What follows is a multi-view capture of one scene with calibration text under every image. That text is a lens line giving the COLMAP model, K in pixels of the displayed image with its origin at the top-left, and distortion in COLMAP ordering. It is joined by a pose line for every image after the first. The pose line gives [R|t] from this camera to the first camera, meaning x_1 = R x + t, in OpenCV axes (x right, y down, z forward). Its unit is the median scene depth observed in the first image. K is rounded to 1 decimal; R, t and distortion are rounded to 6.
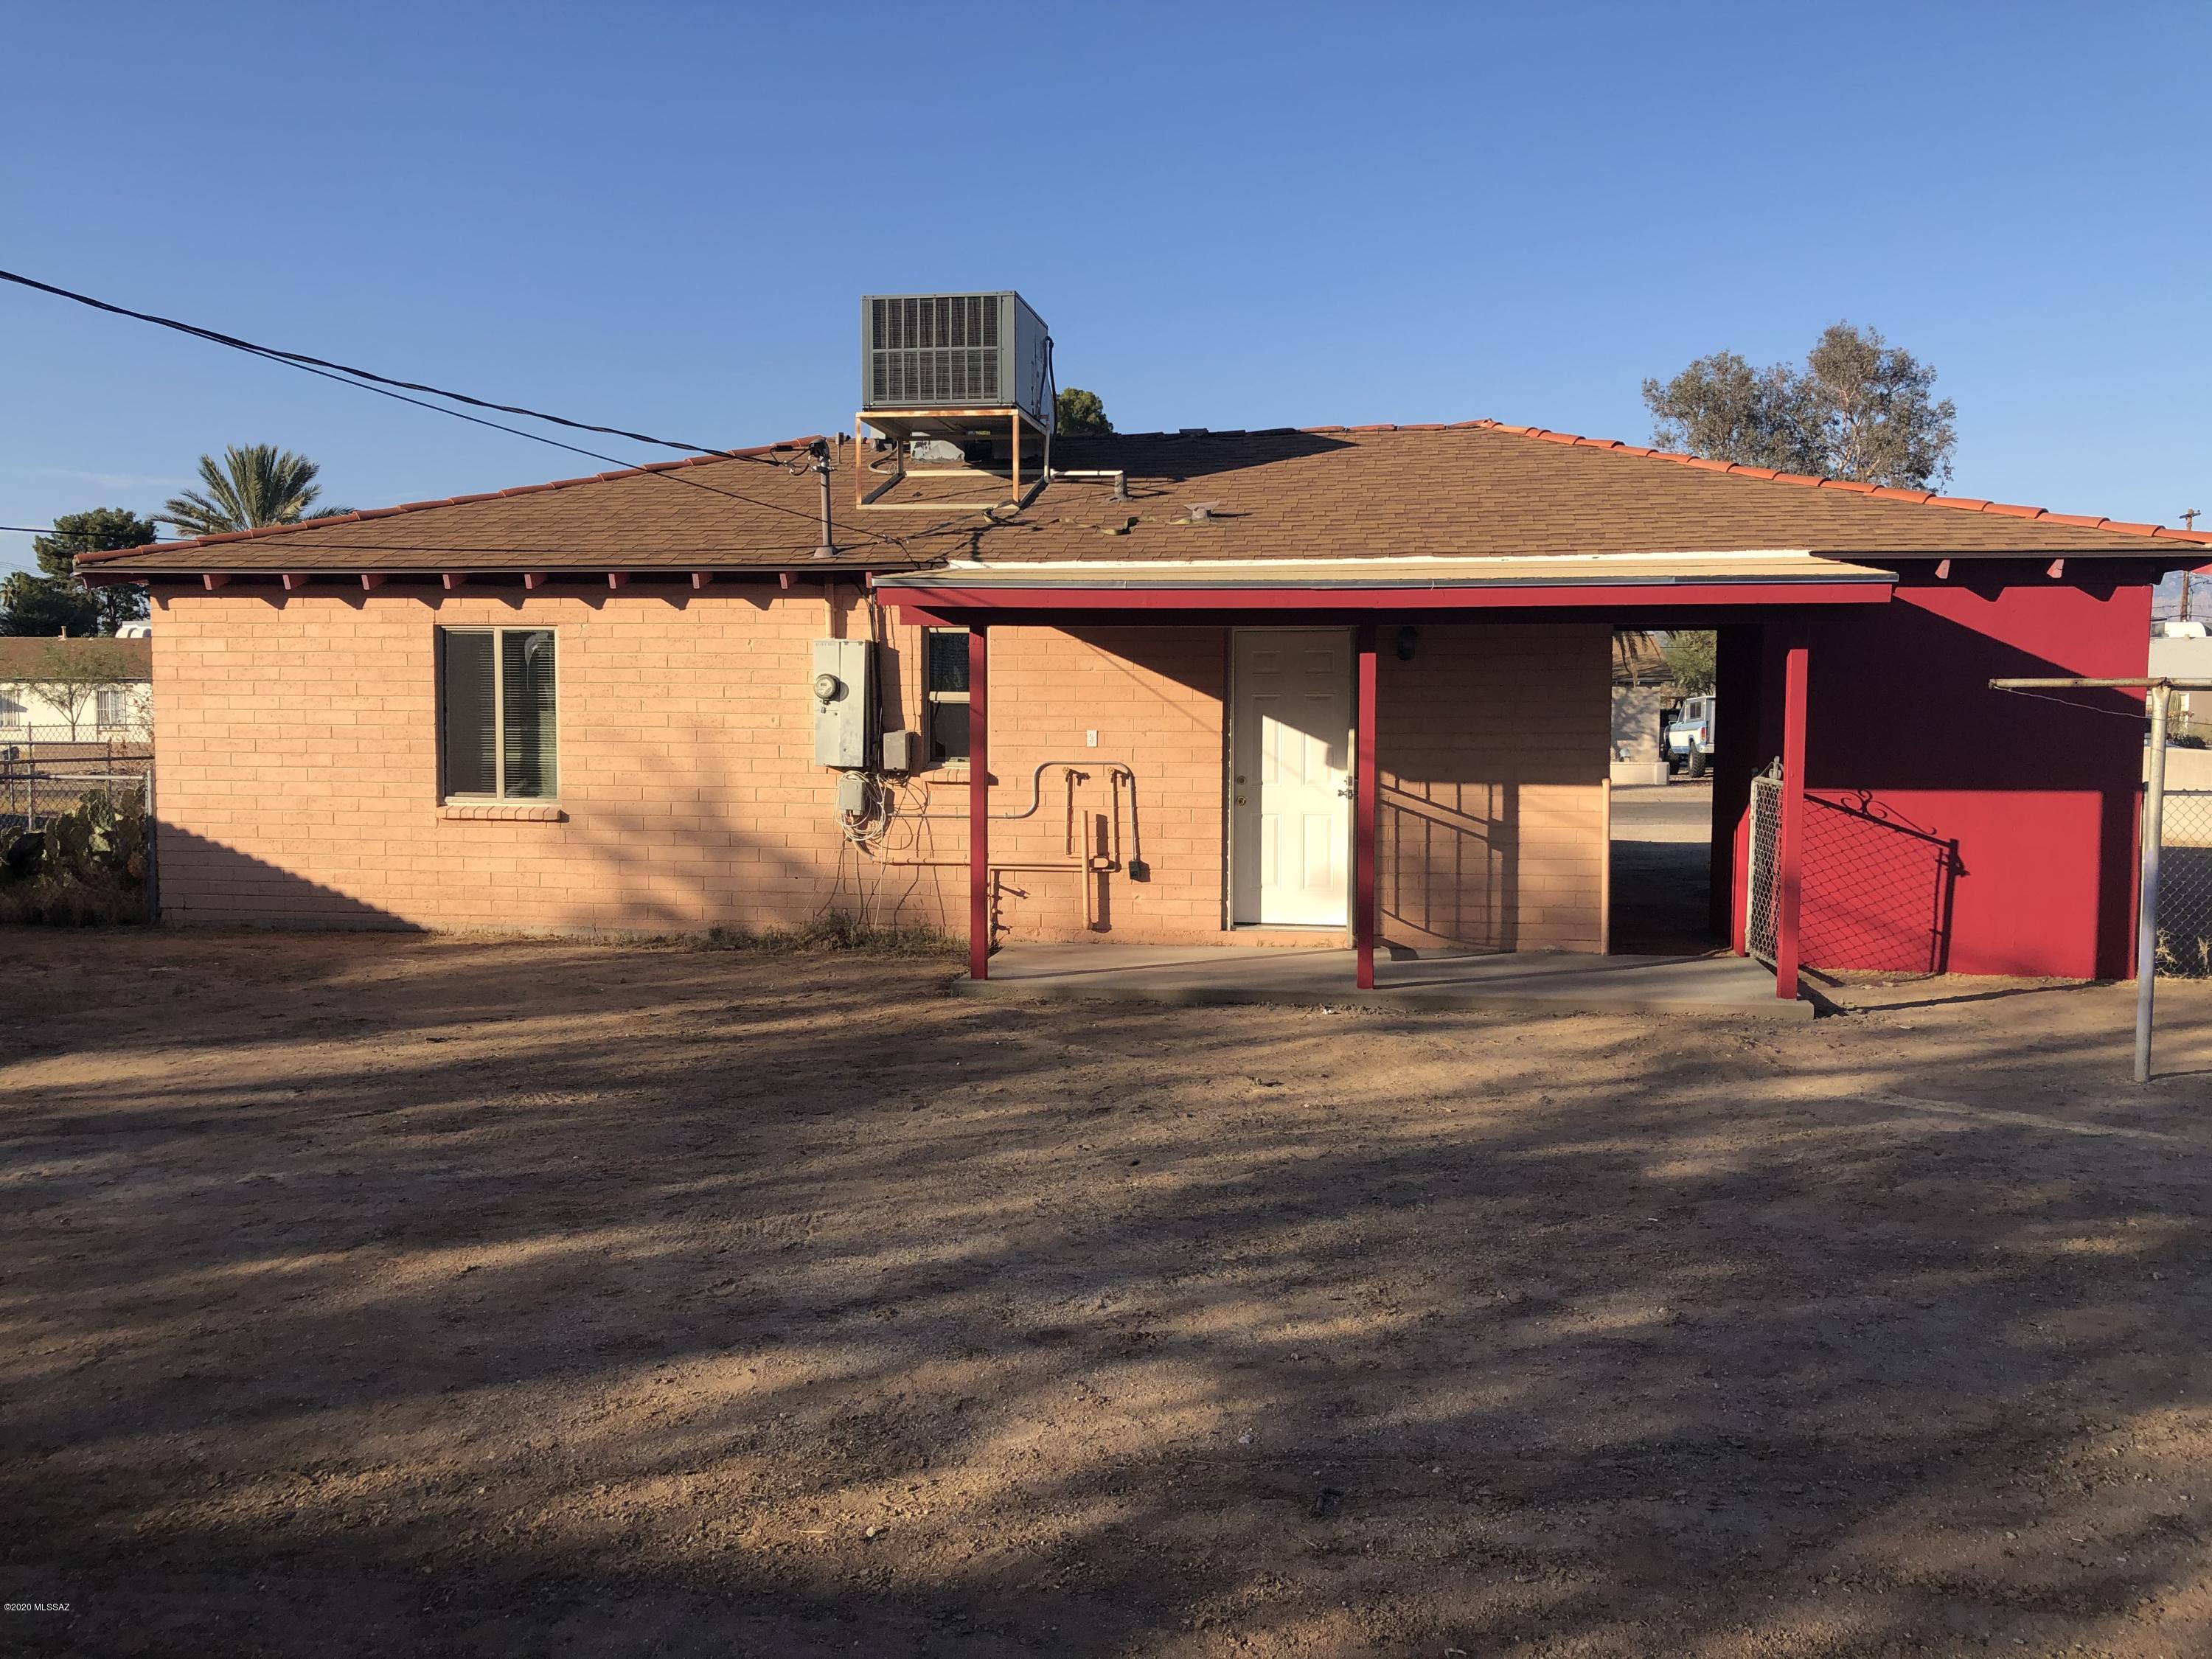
lens RADIAL K [[1825.2, 0, 1102.1], [0, 1825.2, 826.1], [0, 0, 1]] dist [0.031122, -0.047425]
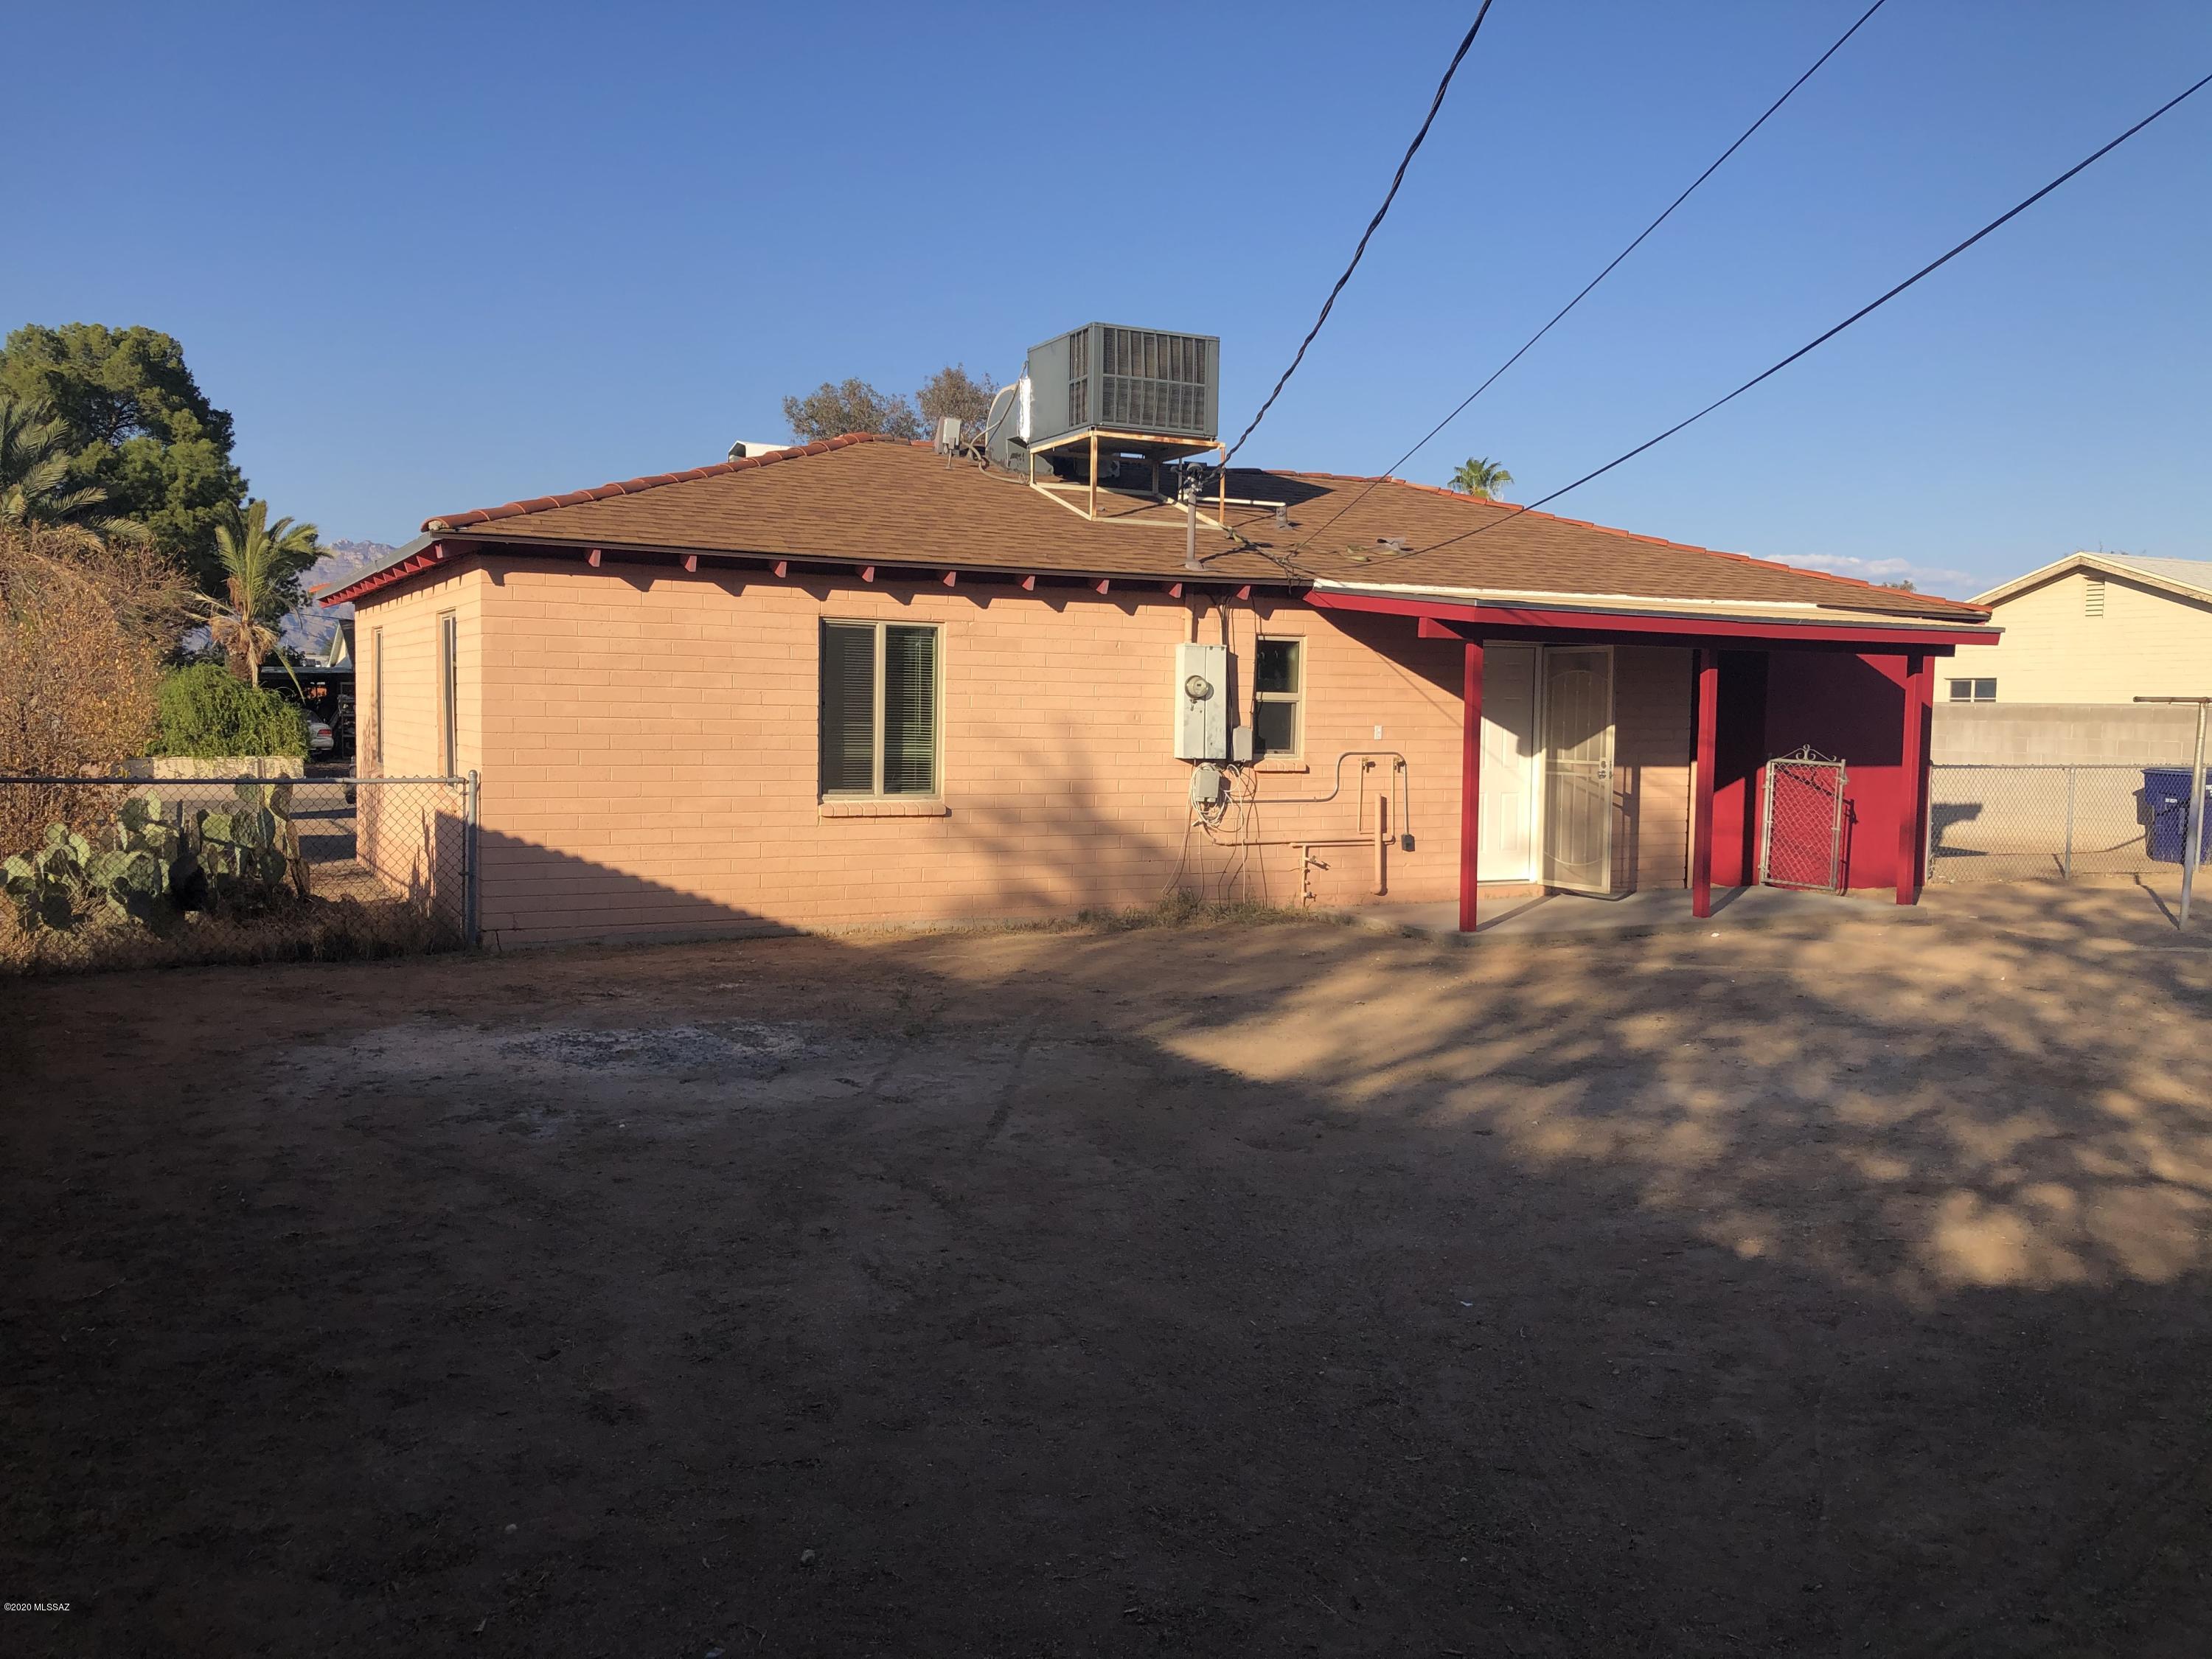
lens RADIAL K [[1825.2, 0, 1089.4], [0, 1825.2, 830.8], [0, 0, 1]] dist [0.031122, -0.047425]
pose [[0.808678, -0.033102, 0.587319, -0.830637], [0.028187, 0.999449, 0.017519, -0.009852], [-0.587575, 0.002388, 0.809166, 0.138431]]
